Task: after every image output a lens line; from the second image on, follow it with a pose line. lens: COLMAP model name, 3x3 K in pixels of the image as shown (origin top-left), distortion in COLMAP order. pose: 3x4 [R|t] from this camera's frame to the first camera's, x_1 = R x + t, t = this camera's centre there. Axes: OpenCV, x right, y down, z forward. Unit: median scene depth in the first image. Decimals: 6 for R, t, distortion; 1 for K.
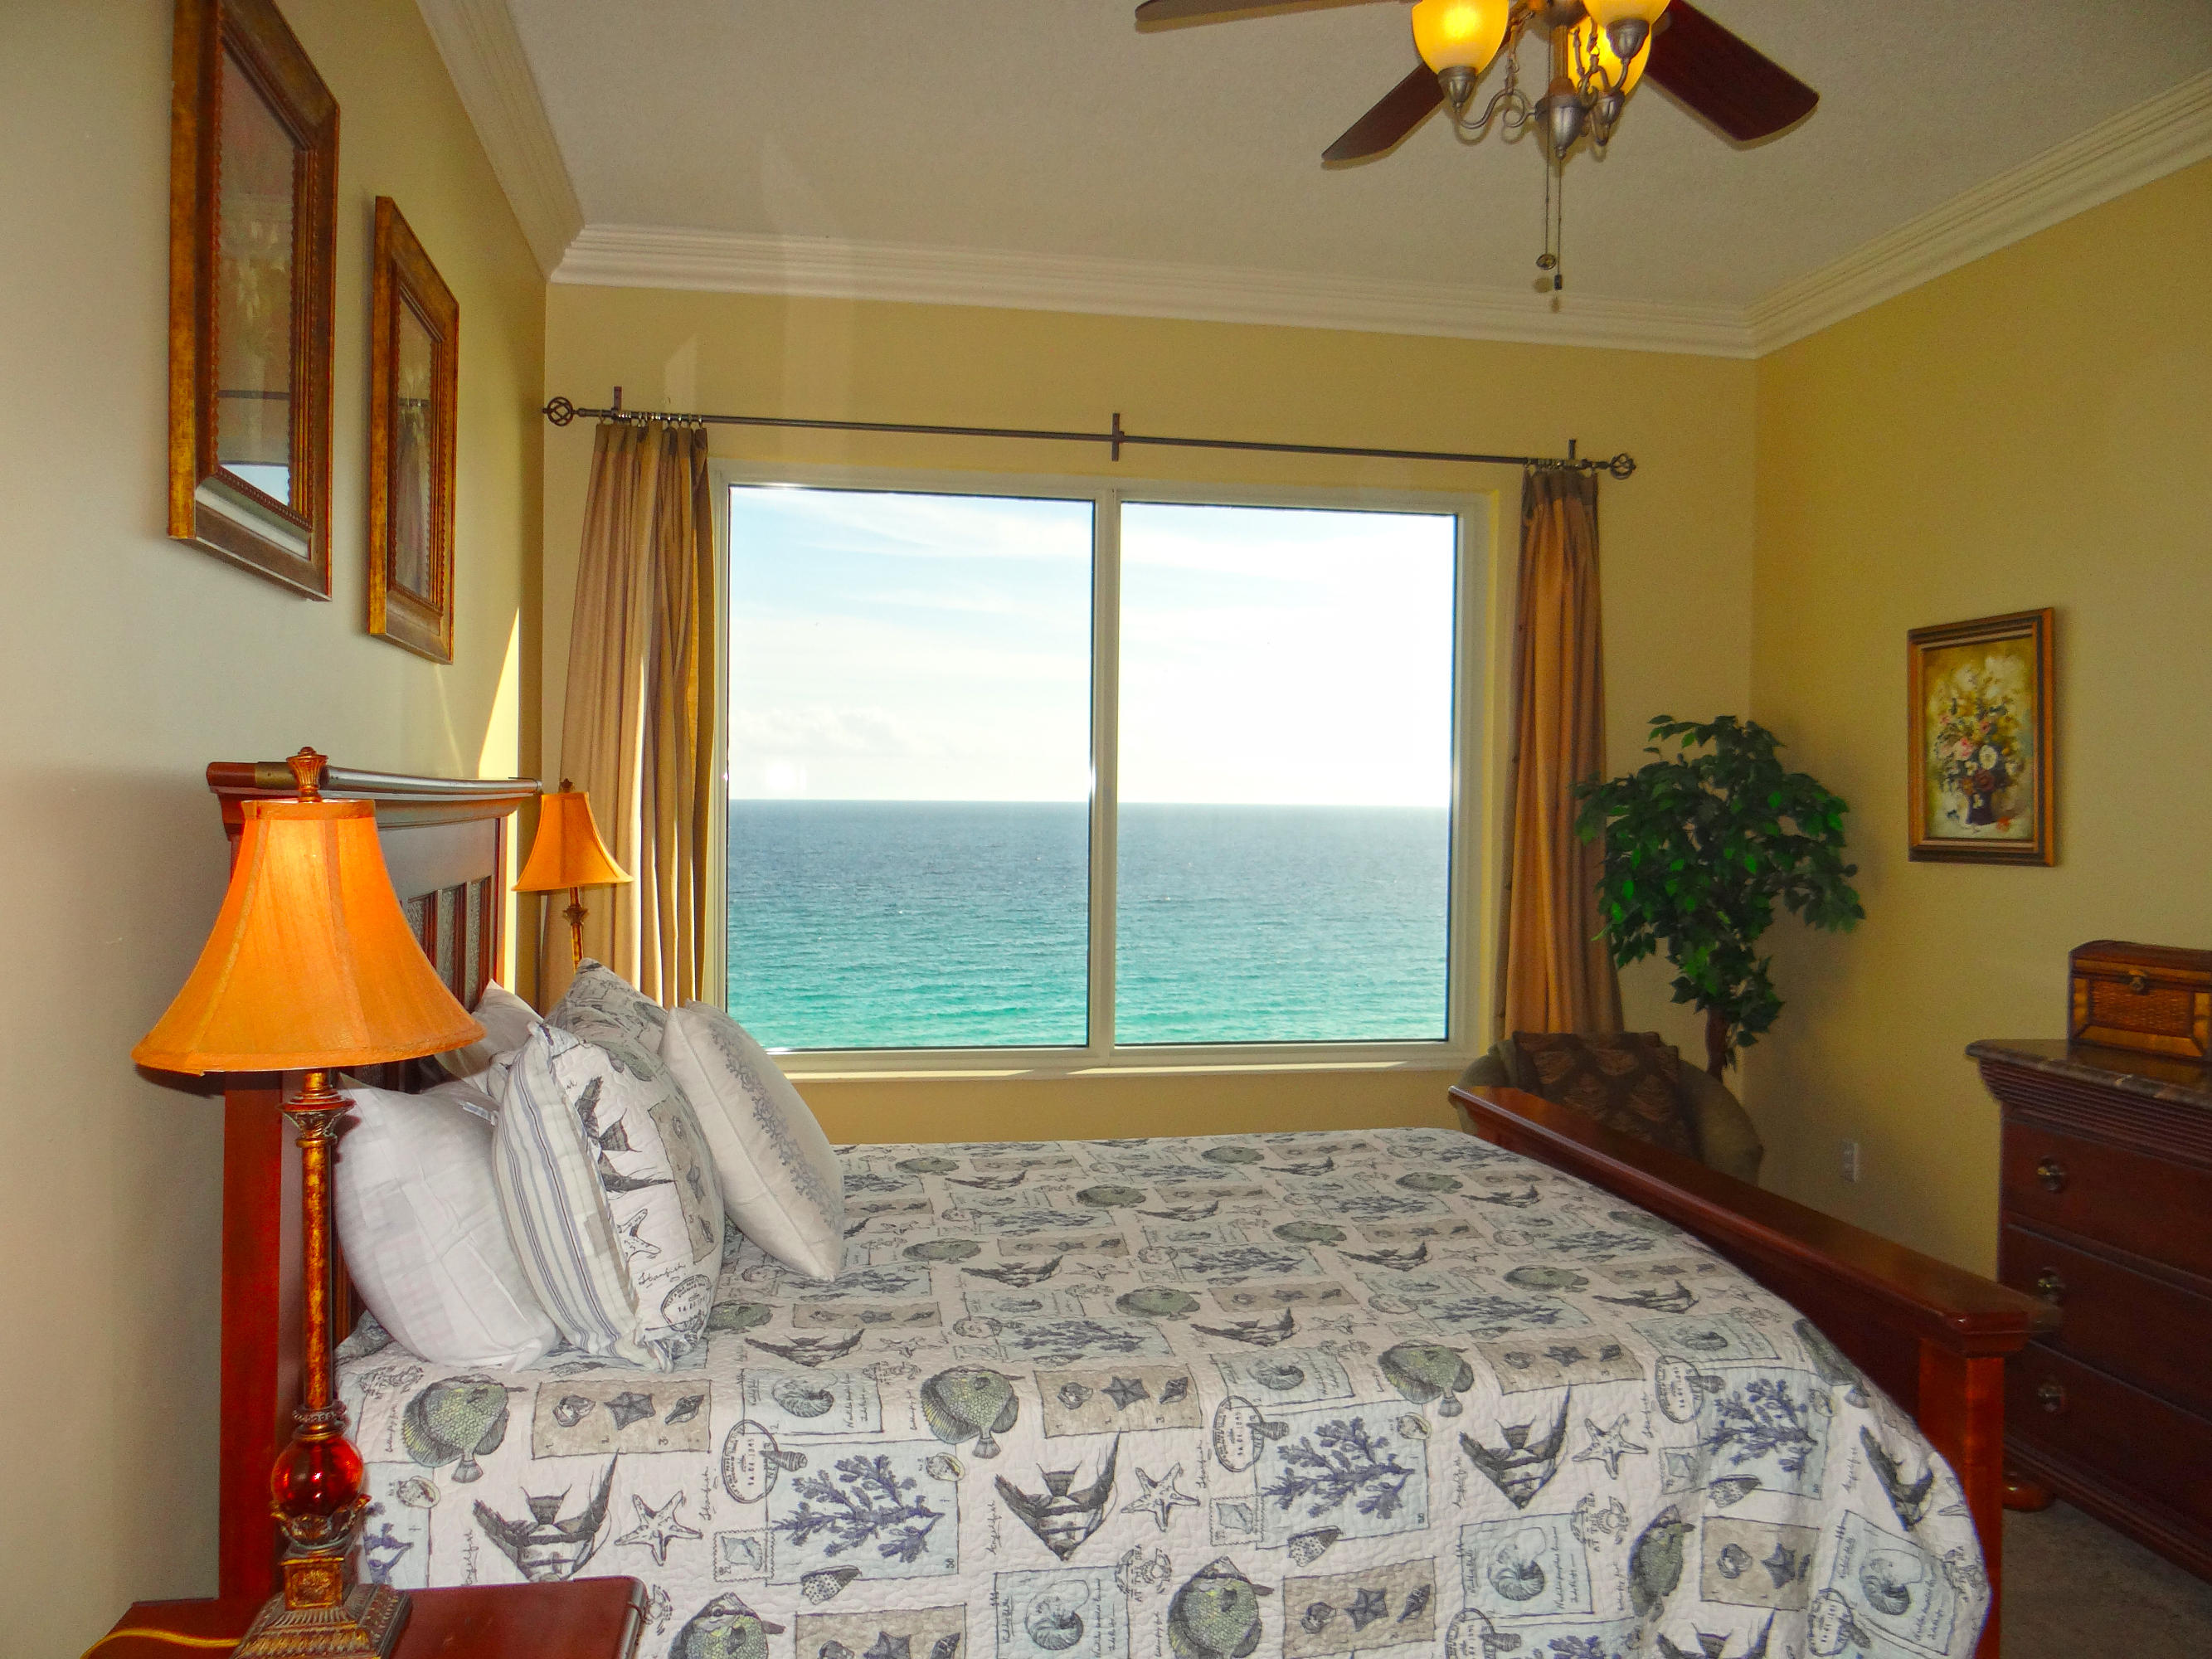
lens RADIAL K [[1753.9, 0, 1106.0], [0, 1753.9, 829.5], [0, 0, 1]] dist [-0.018937, 0.002385]
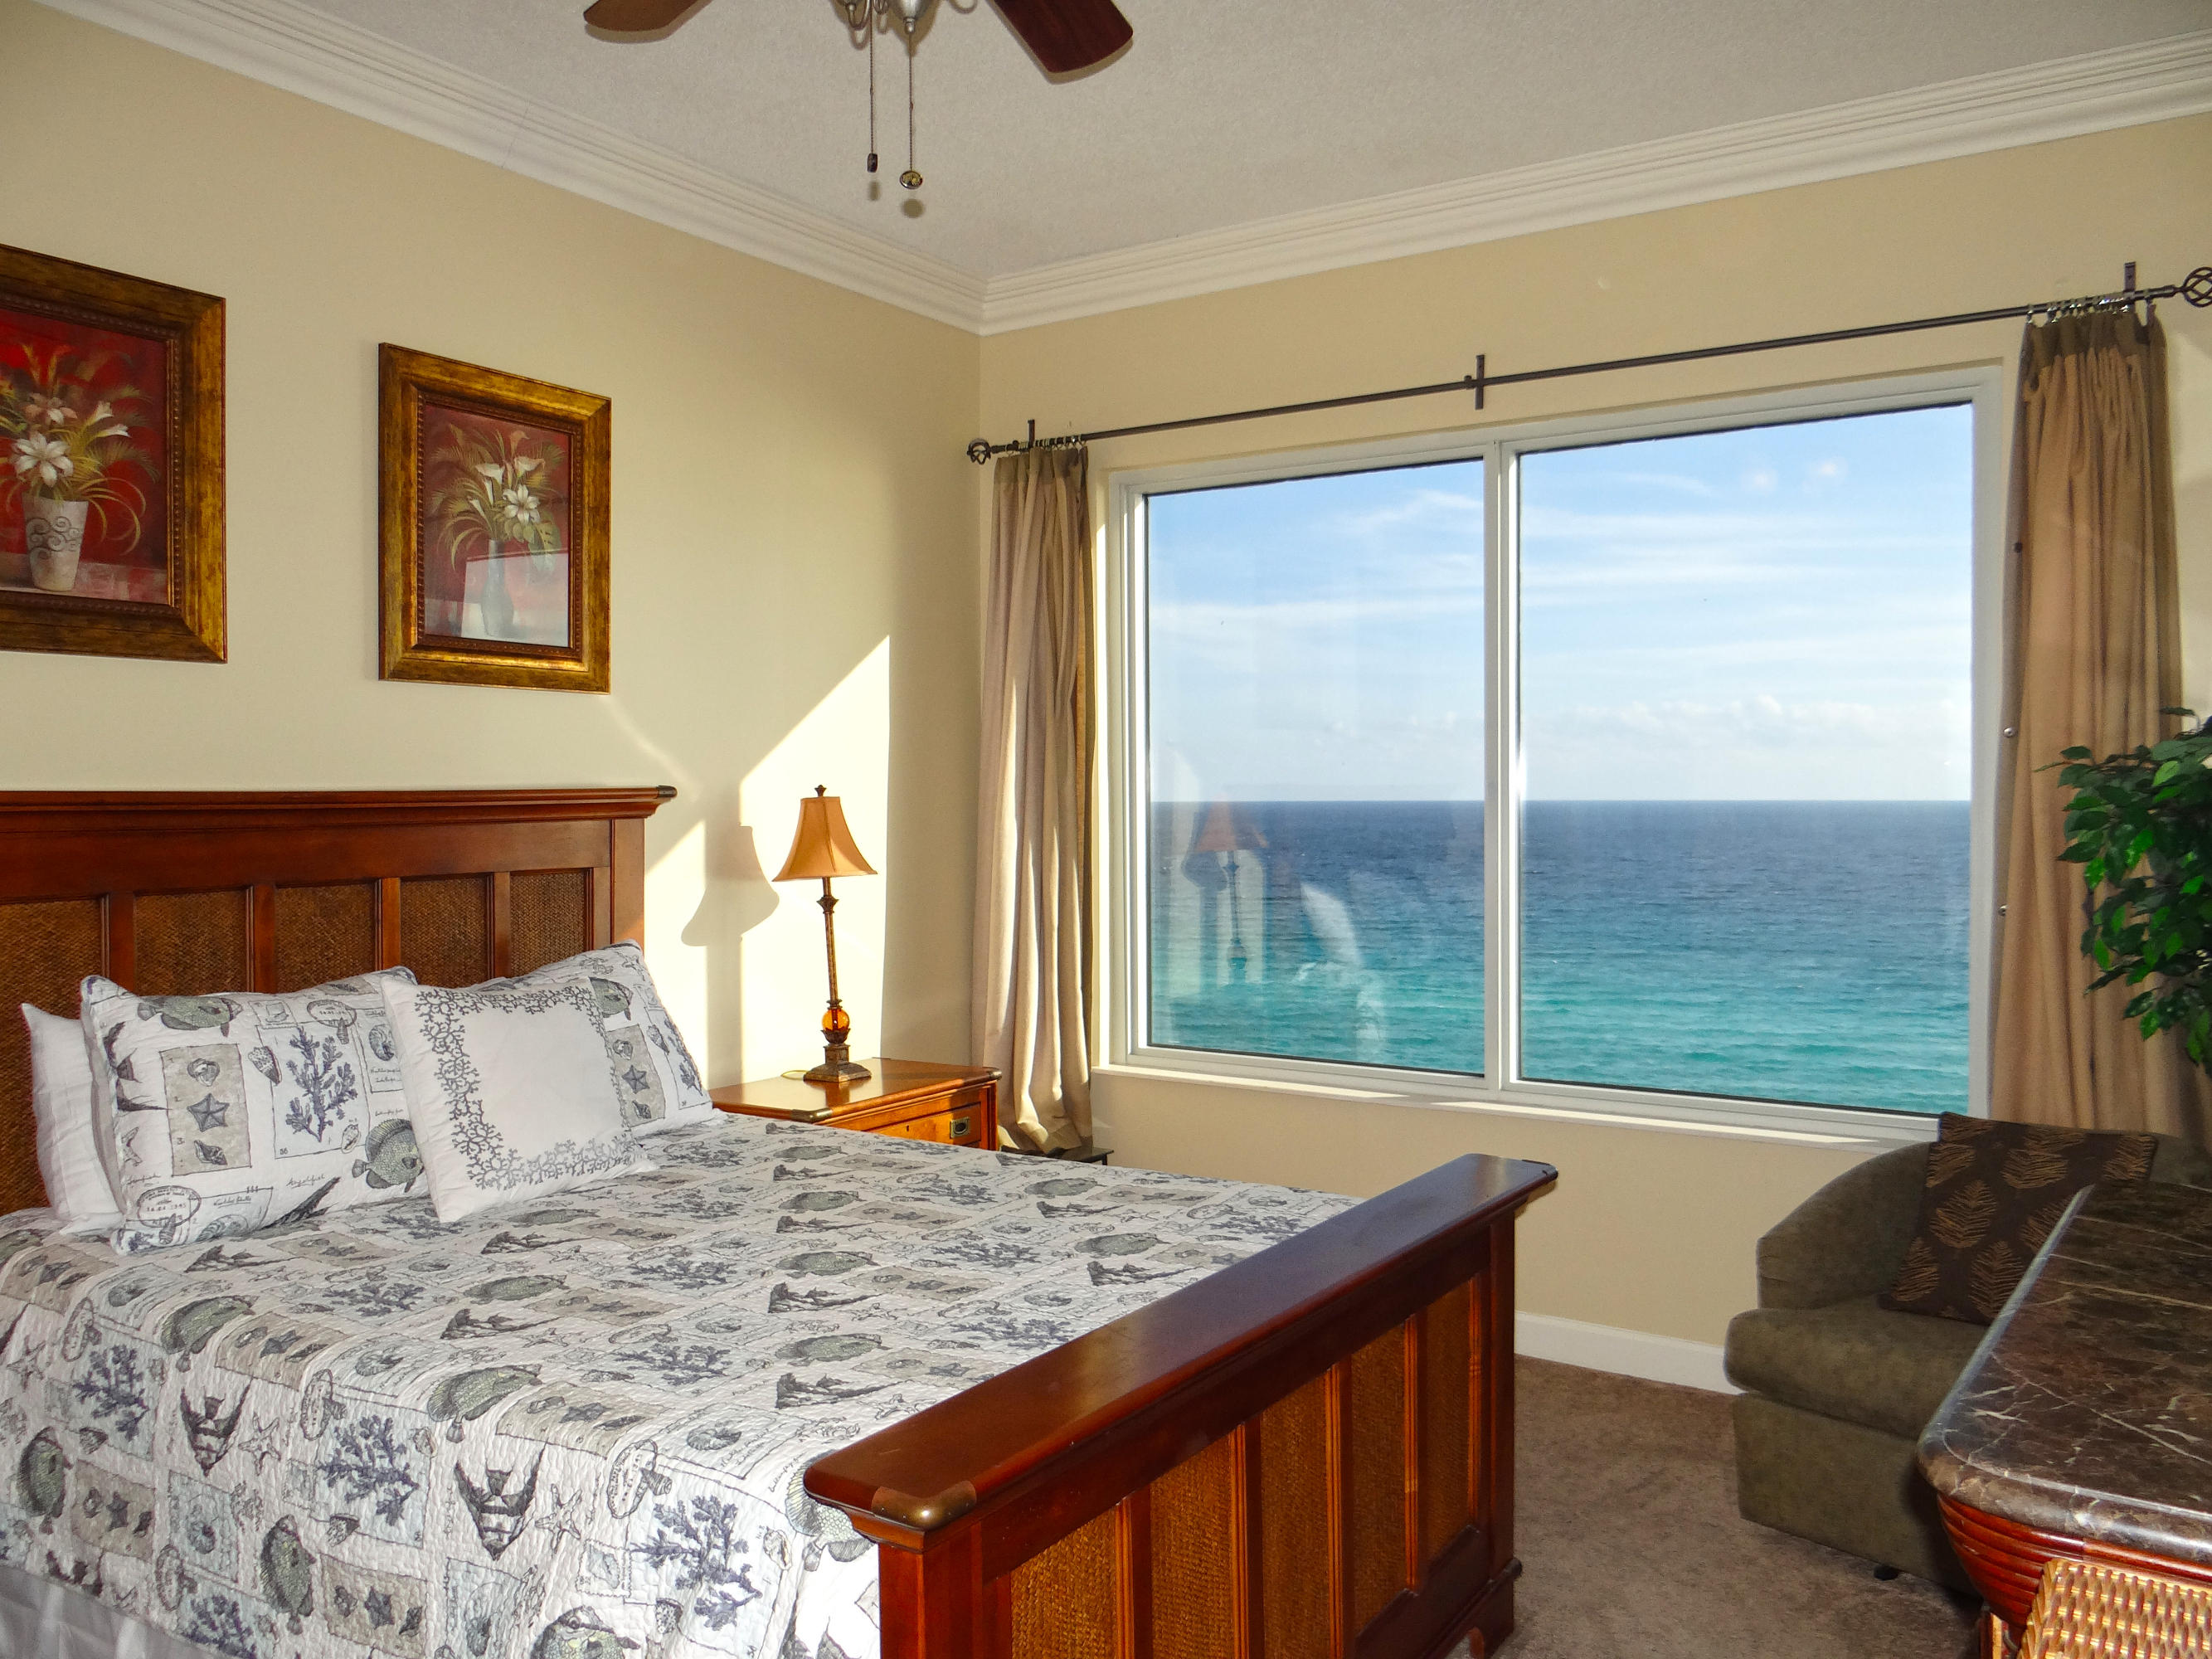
lens RADIAL K [[1770.7, 0, 1106.0], [0, 1770.7, 829.5], [0, 0, 1]] dist [0.061839, -0.116748]
pose [[0.723092, -0.000793, -0.690752, 1.016096], [-0.000050, 0.999999, -0.001201, 0.000682], [0.690752, 0.000903, 0.723091, 0.482797]]
